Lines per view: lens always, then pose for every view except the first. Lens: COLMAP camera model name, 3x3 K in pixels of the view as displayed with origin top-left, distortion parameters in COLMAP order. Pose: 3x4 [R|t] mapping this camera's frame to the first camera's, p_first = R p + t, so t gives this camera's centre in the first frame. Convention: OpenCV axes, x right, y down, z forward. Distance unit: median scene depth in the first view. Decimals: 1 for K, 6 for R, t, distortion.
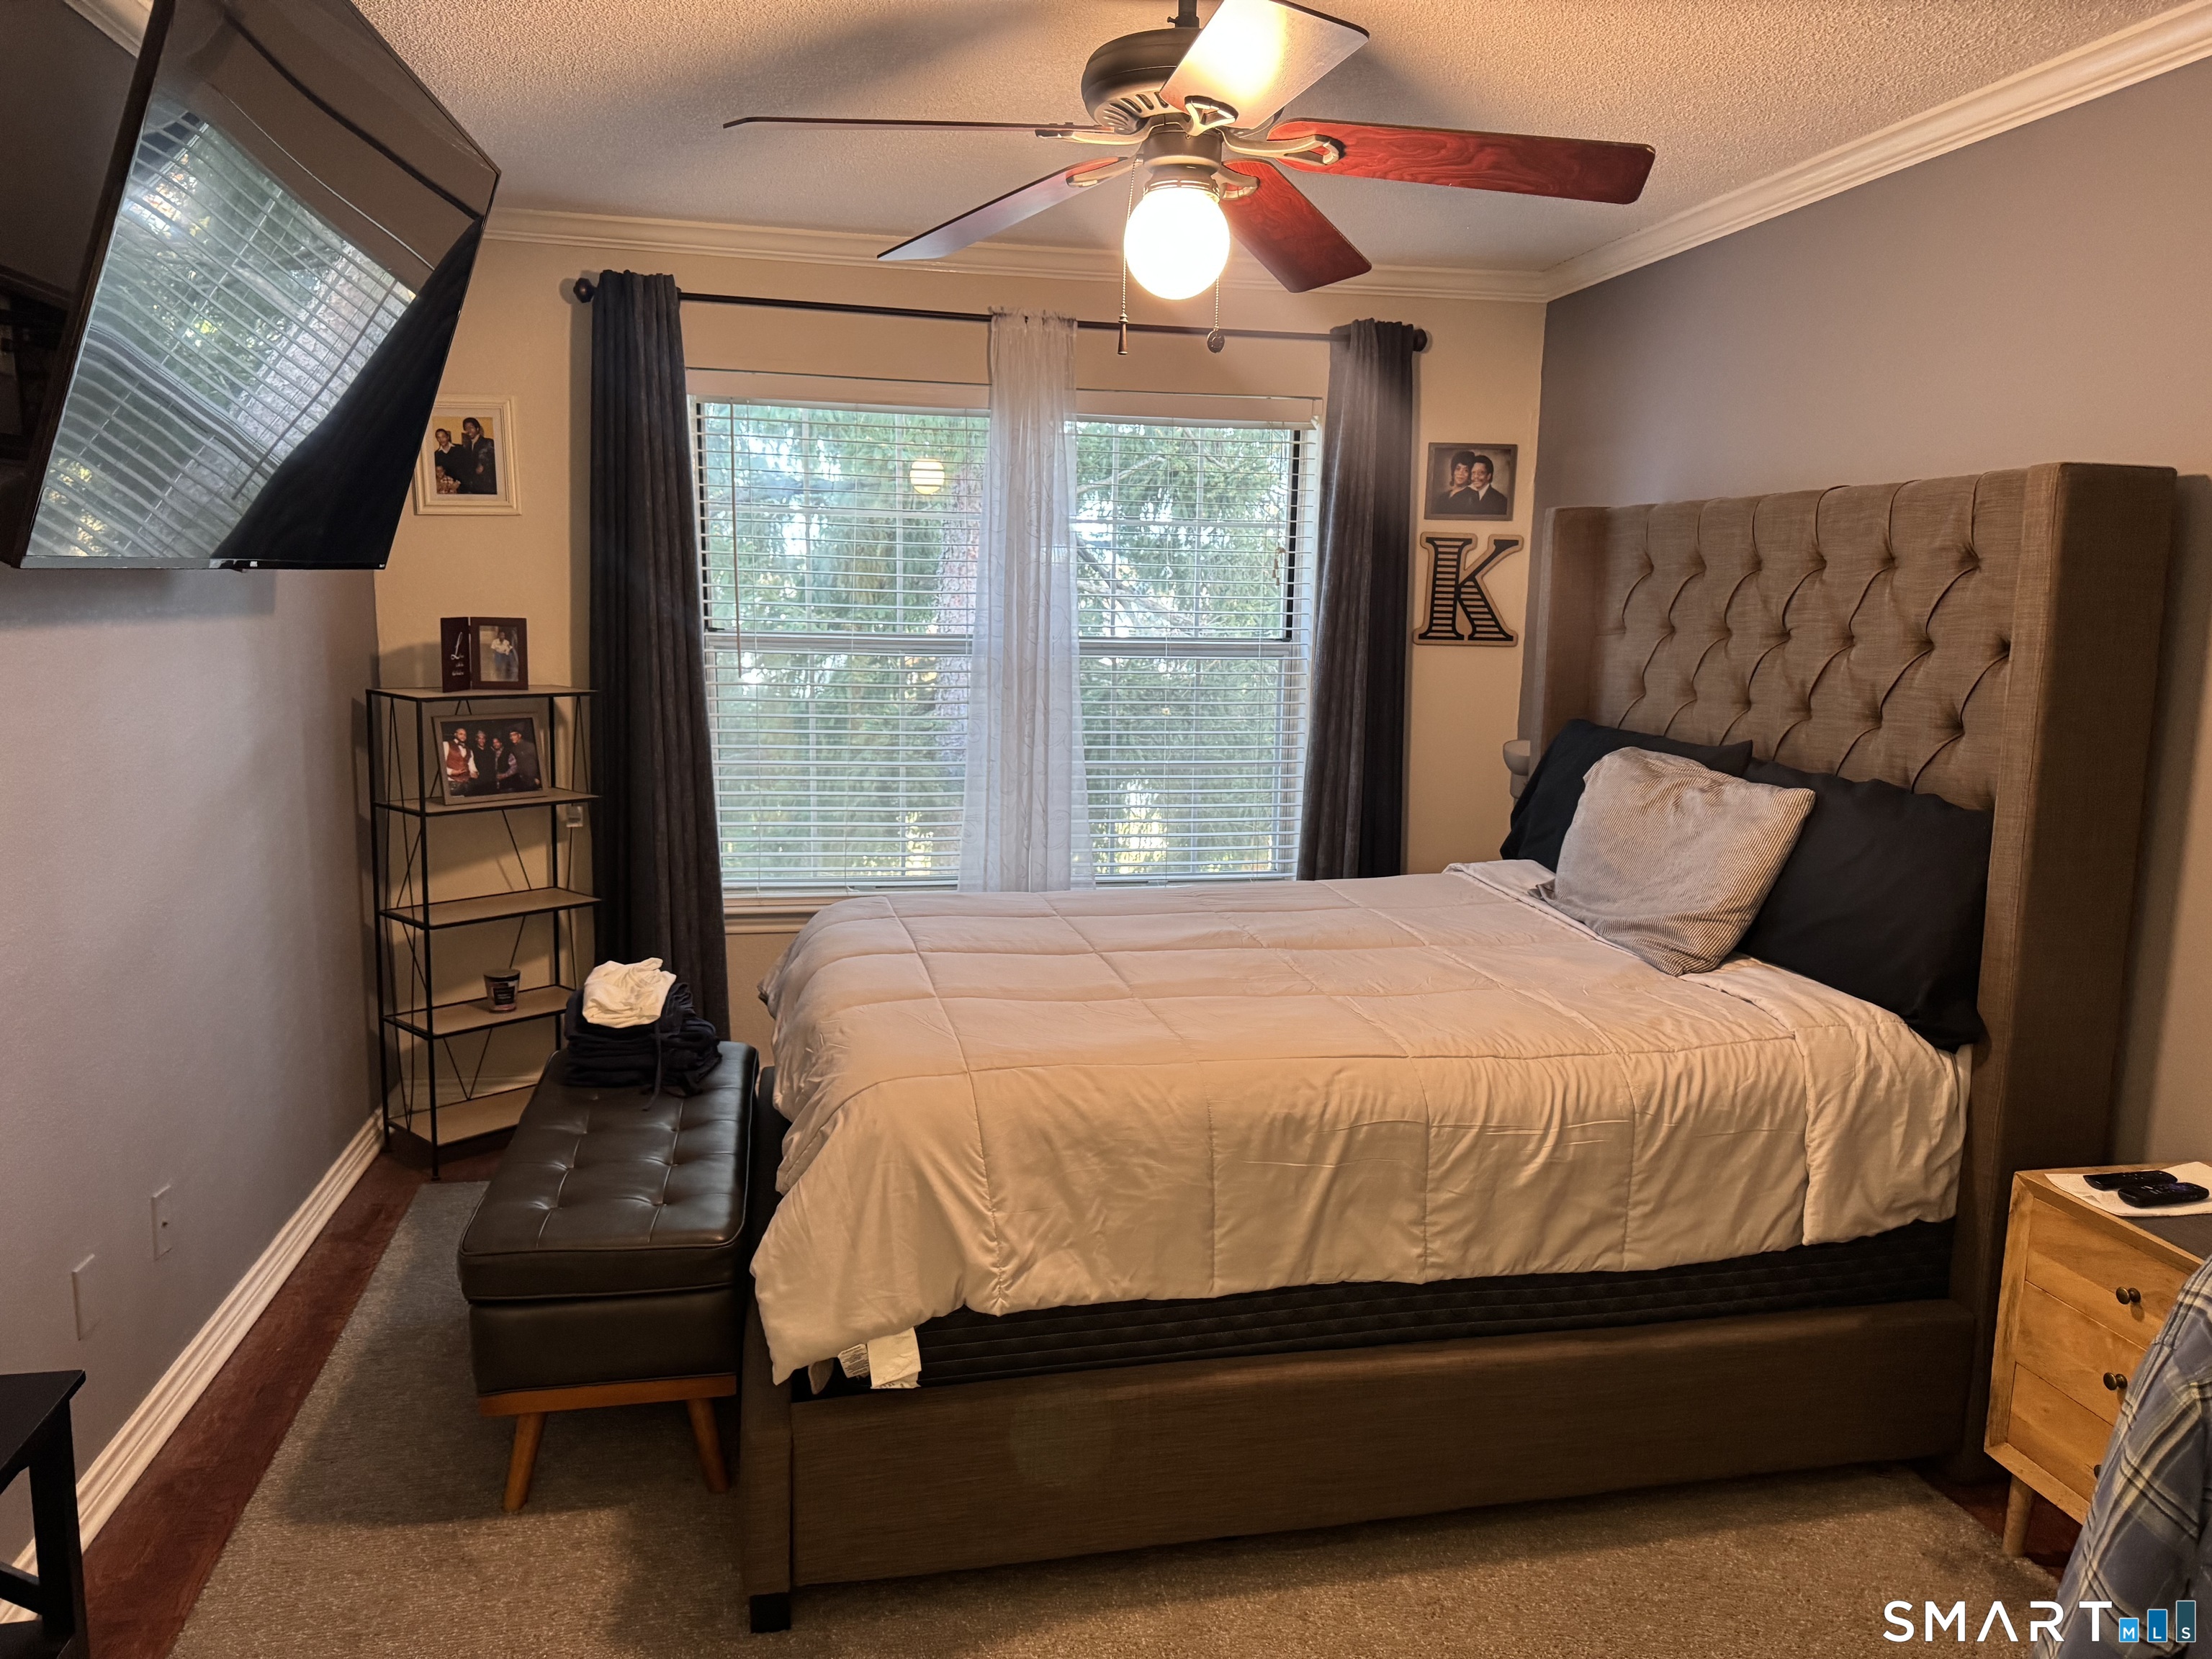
lens RADIAL K [[1513.8, 0, 1114.2], [0, 1513.8, 827.4], [0, 0, 1]] dist [0.031738, -0.101016]
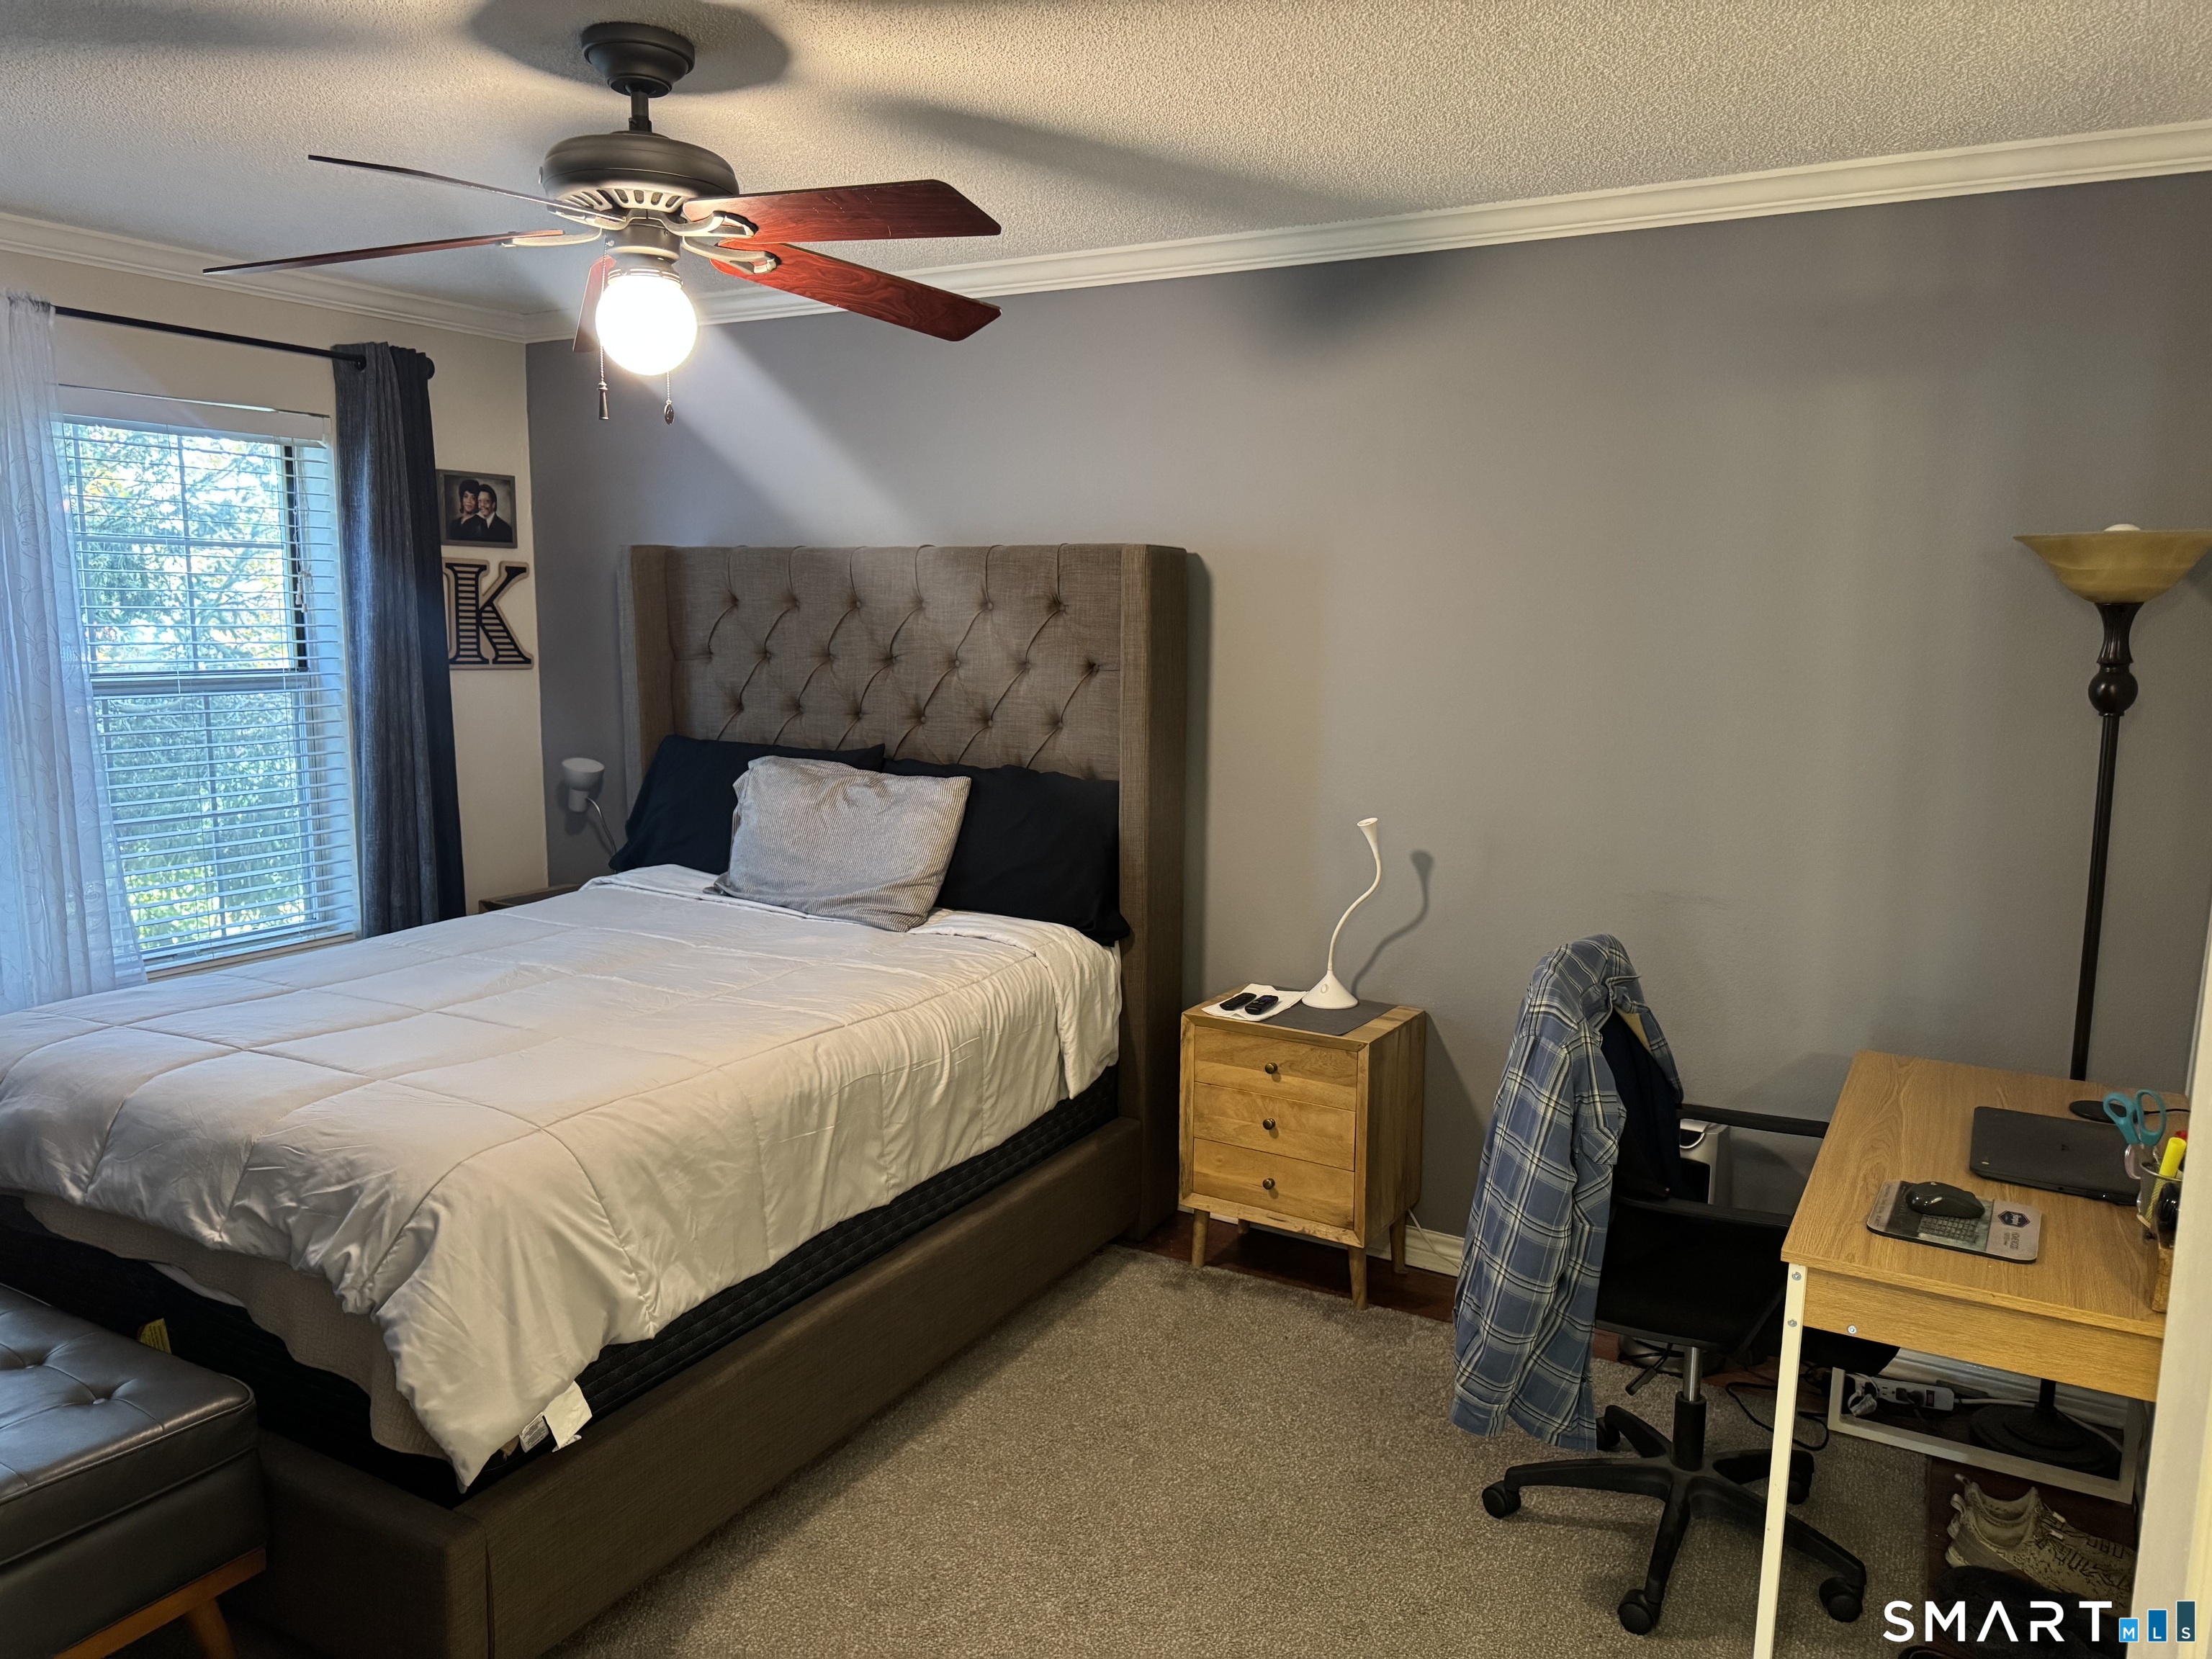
lens RADIAL K [[1513.8, 0, 1114.2], [0, 1513.8, 827.4], [0, 0, 1]] dist [0.031738, -0.101016]
pose [[0.637851, -0.114189, 0.761648, -0.556008], [0.111643, 0.992211, 0.055259, -0.046371], [-0.762025, 0.049785, 0.645631, 0.052130]]
